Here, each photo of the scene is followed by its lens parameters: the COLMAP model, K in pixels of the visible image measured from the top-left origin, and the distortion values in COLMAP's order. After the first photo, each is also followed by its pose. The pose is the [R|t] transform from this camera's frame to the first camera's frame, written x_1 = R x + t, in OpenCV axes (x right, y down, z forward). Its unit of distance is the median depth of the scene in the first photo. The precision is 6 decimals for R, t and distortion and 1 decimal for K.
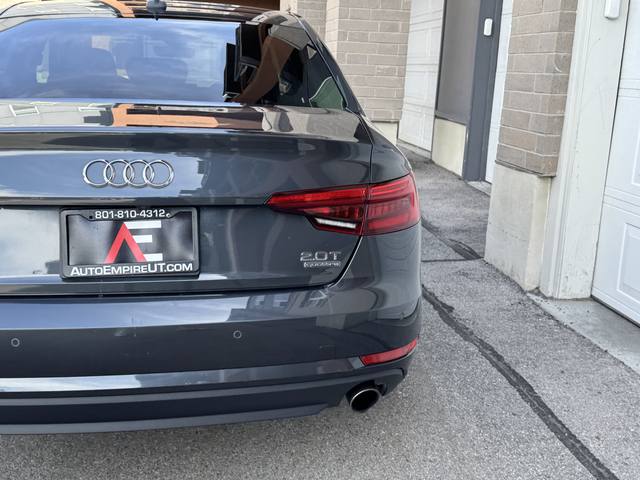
lens RADIAL K [[738.6, 0, 316.3], [0, 738.6, 238.7], [0, 0, 1]] dist [0.244873, -0.545173]
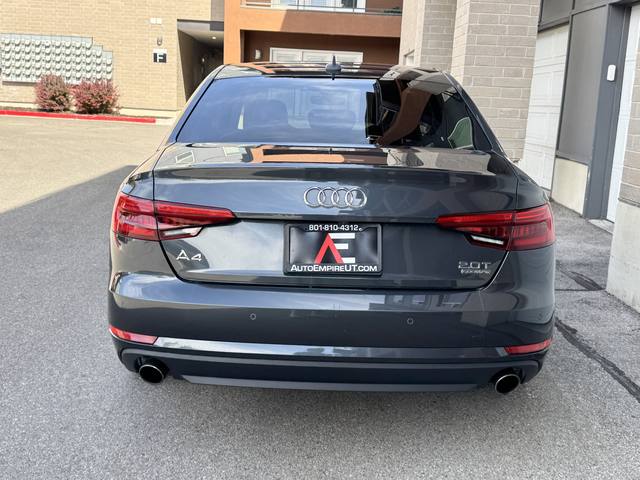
lens RADIAL K [[738.6, 0, 316.3], [0, 738.6, 238.7], [0, 0, 1]] dist [0.244873, -0.545173]
pose [[0.989674, 0.029270, -0.140313, -0.070168], [-0.036147, 0.998254, -0.046713, 0.039552], [0.138701, 0.051303, 0.989005, -0.256854]]
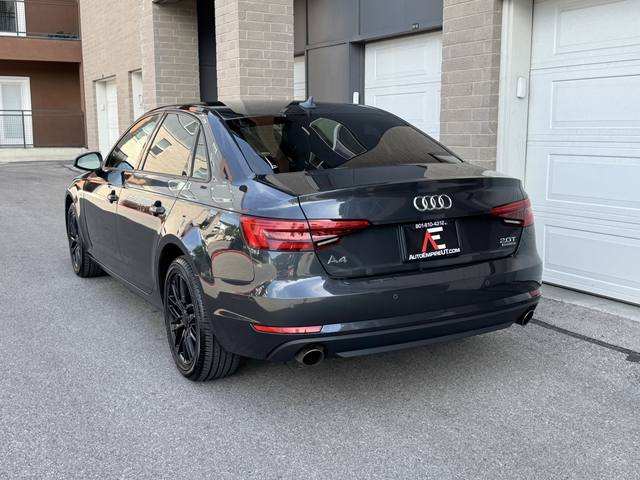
lens RADIAL K [[738.6, 0, 316.3], [0, 738.6, 238.7], [0, 0, 1]] dist [0.244873, -0.545173]
pose [[0.940089, -0.097871, 0.326578, -0.871431], [0.120990, 0.991333, -0.051191, 0.048720], [-0.318737, 0.087637, 0.943783, -0.510067]]
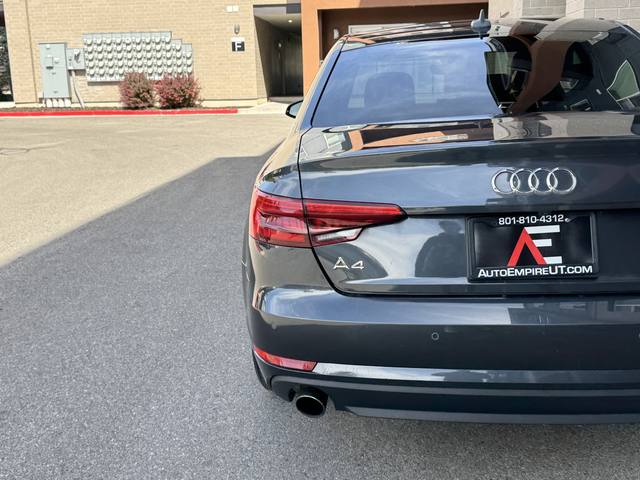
lens RADIAL K [[738.6, 0, 316.3], [0, 738.6, 238.7], [0, 0, 1]] dist [0.244873, -0.545173]
pose [[0.969780, -0.019875, -0.243172, -0.221203], [0.015135, 0.999658, -0.021347, 0.009626], [0.243513, 0.017022, 0.969748, -0.088256]]
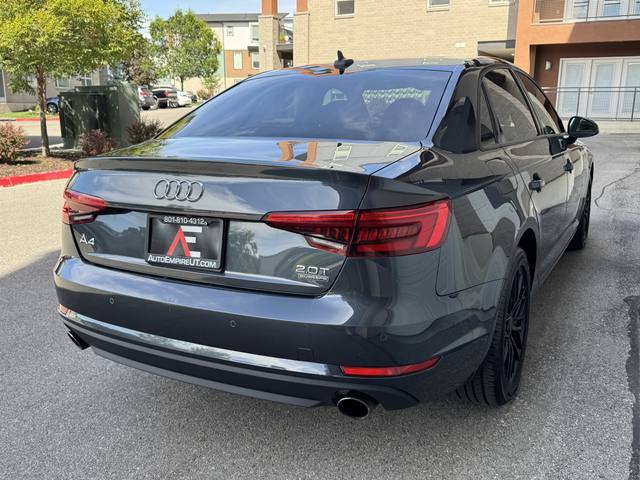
lens RADIAL K [[605.8, 0, 321.3], [0, 605.8, 227.6], [0, 0, 1]] dist [0.006850, 0.005002]
pose [[0.797388, 0.079888, -0.598155, 0.469117], [-0.104140, 0.994545, -0.005998, -0.030558], [0.594413, 0.067075, 0.801358, 0.208983]]
